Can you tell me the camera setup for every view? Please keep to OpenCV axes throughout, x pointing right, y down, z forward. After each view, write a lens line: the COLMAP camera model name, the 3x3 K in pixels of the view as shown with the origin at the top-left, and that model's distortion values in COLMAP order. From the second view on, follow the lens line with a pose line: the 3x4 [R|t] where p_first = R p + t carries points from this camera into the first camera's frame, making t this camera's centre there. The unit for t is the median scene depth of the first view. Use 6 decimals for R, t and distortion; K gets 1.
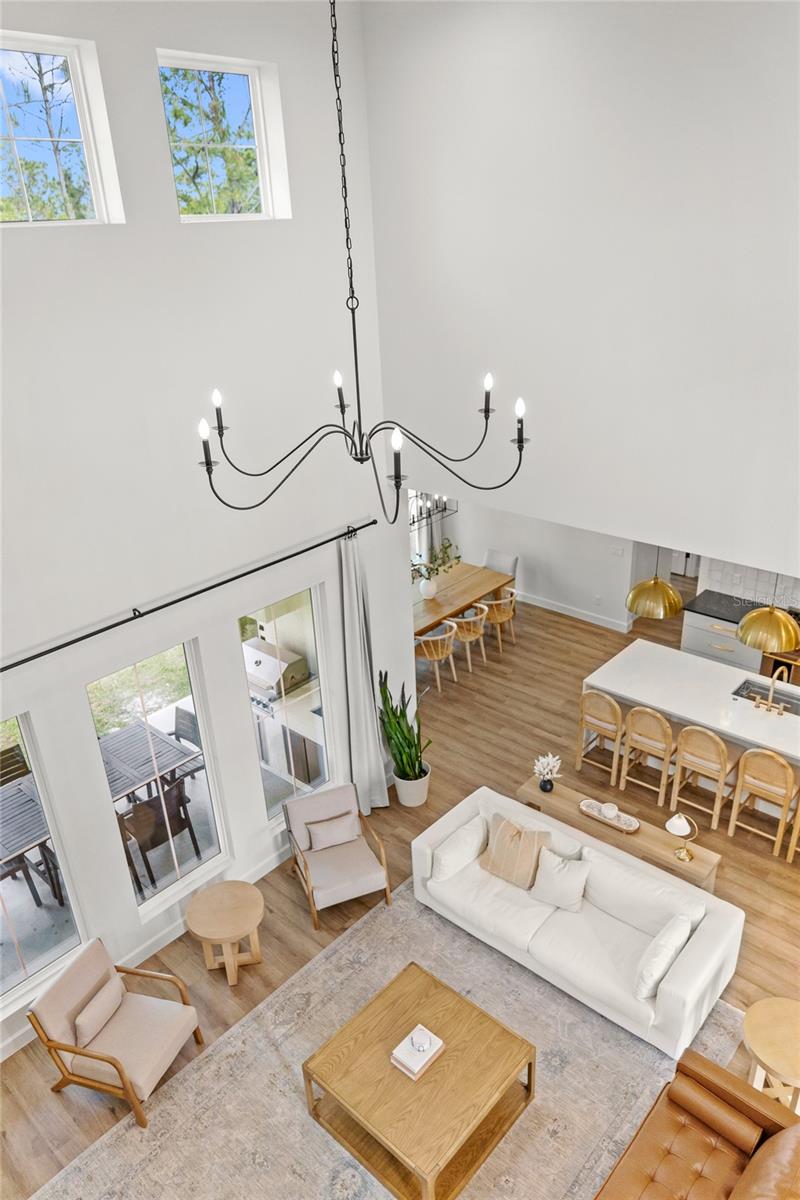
lens RADIAL K [[805.2, 0, 400.0], [0, 805.2, 600.0], [0, 0, 1]] dist [-0.001511, -0.002775]
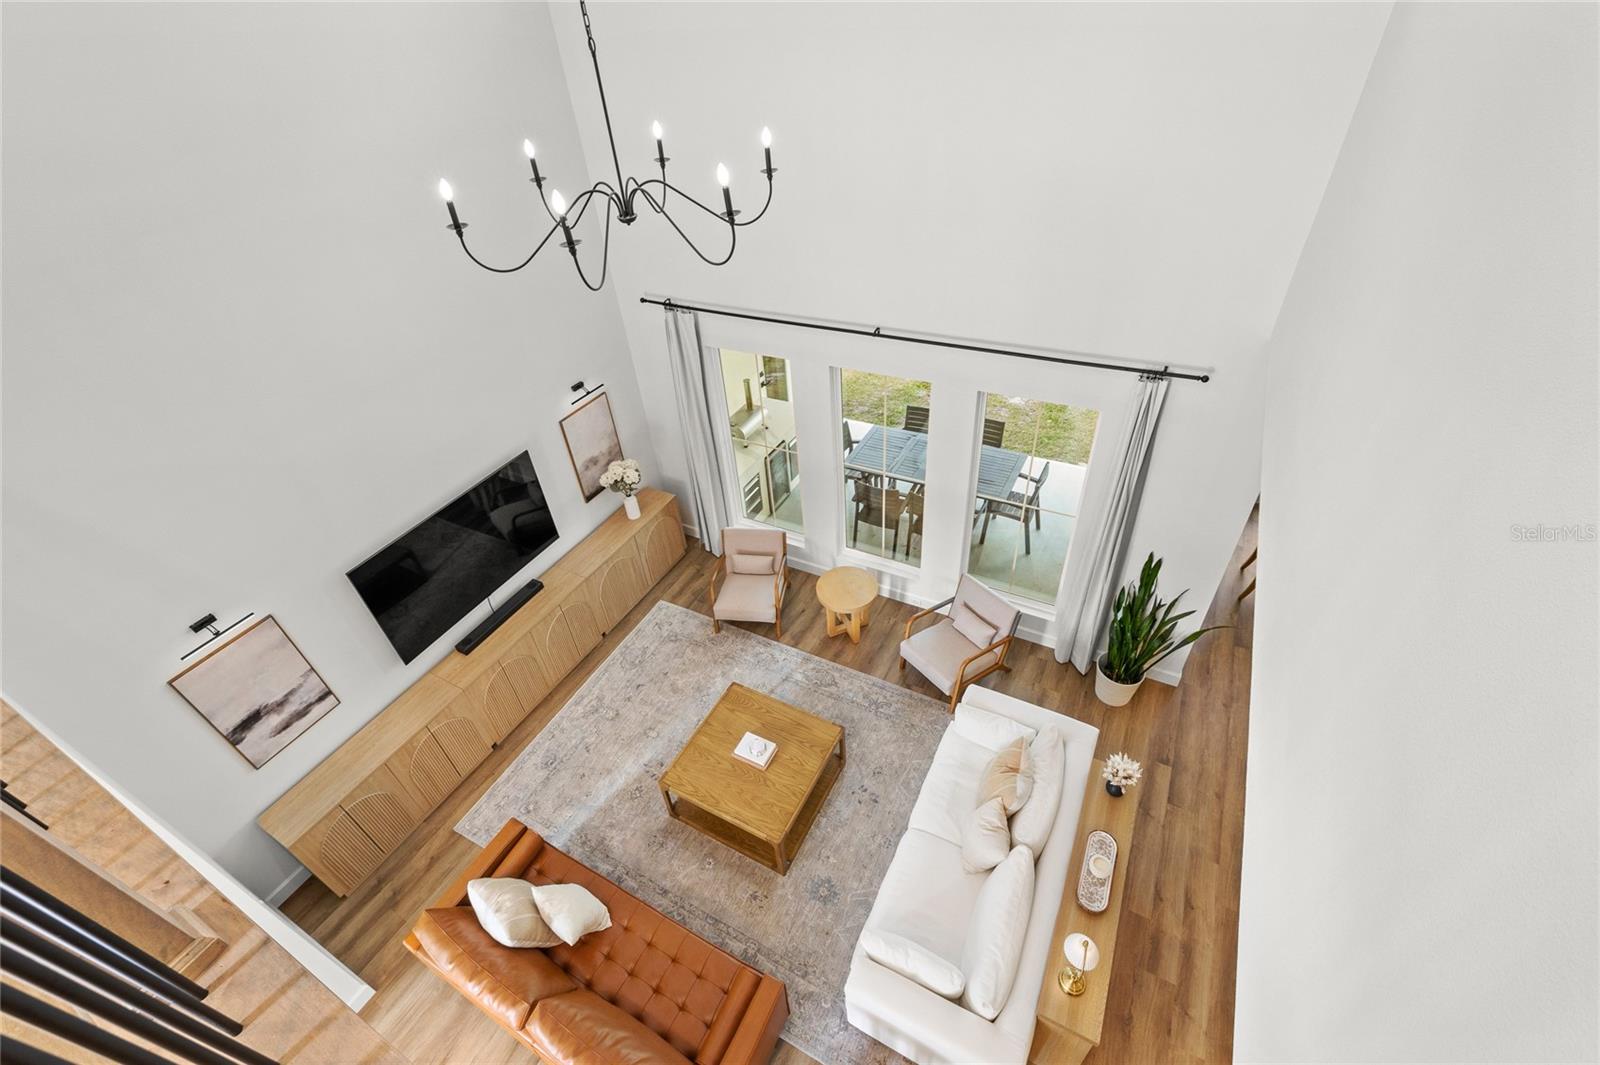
lens RADIAL K [[685.7, 0, 802.2], [0, 685.7, 529.5], [0, 0, 1]] dist [0.015859, -0.000006]
pose [[0.247927, 0.626407, -0.739017, 0.517727], [-0.348984, 0.769367, 0.535055, -0.240716], [0.903738, 0.125251, 0.409354, 0.514701]]
